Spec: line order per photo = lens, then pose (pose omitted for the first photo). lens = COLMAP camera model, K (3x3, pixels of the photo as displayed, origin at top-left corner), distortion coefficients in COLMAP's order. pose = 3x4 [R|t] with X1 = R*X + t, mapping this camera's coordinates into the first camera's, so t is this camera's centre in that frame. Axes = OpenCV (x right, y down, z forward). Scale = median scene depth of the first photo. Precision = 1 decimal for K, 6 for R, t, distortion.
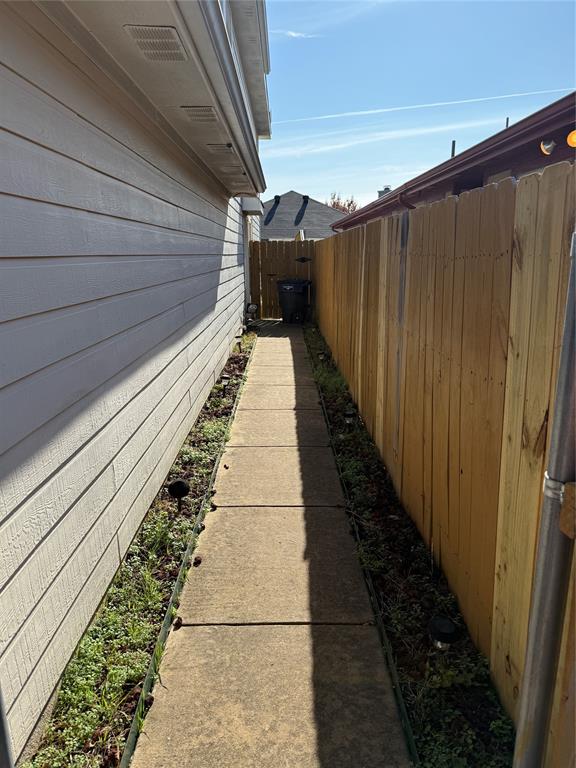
lens RADIAL K [[573.0, 0, 290.1], [0, 573.0, 385.1], [0, 0, 1]] dist [-0.001558, -0.000672]
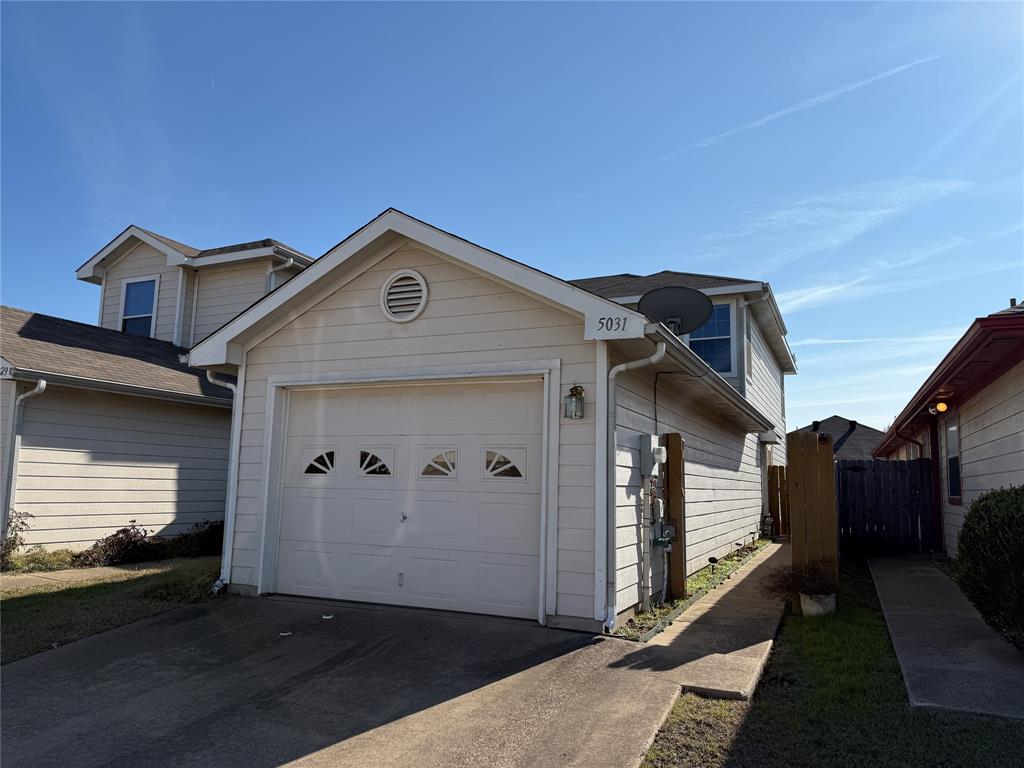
lens RADIAL K [[764.0, 0, 513.5], [0, 764.0, 385.4], [0, 0, 1]] dist [-0.001558, -0.000672]
pose [[0.912542, -0.028691, -0.407975, 0.102036], [-0.116957, 0.937571, -0.327538, 0.179791], [0.391903, 0.346608, 0.852218, -0.636851]]
